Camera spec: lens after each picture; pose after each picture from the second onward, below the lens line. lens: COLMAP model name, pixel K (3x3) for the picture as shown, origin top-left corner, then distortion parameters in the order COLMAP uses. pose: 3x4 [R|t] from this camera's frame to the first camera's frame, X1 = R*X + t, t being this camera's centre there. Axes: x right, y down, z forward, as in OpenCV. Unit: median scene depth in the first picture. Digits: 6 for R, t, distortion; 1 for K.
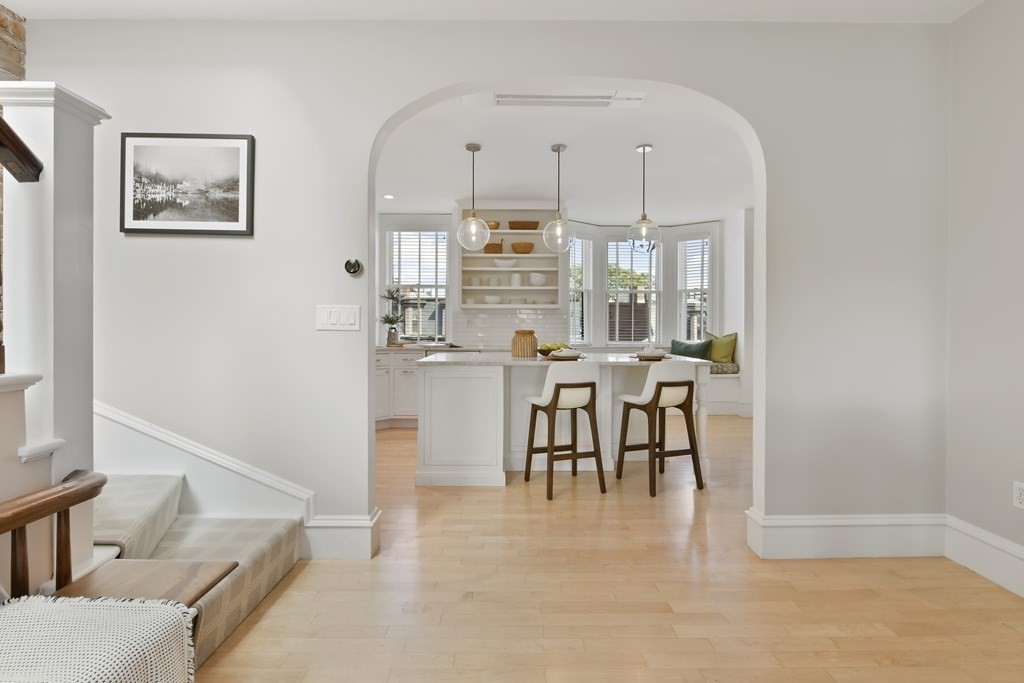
lens RADIAL K [[523.2, 0, 518.4], [0, 523.2, 327.1], [0, 0, 1]] dist [-0.000368, 0.000003]
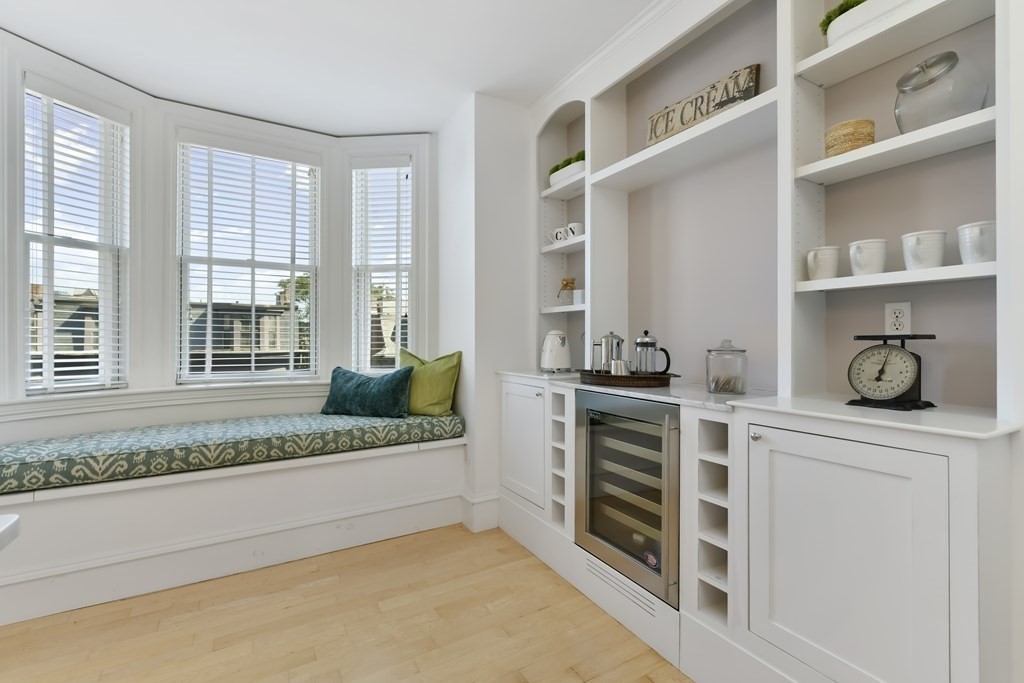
lens RADIAL K [[461.7, 0, 513.9], [0, 461.7, 341.1], [0, 0, 1]] dist [-0.000494, -0.000008]
pose [[0.880241, -0.002112, 0.474523, 0.251833], [0.002869, 0.999996, -0.000872, 0.001653], [-0.474519, 0.002130, 0.880243, 0.586710]]
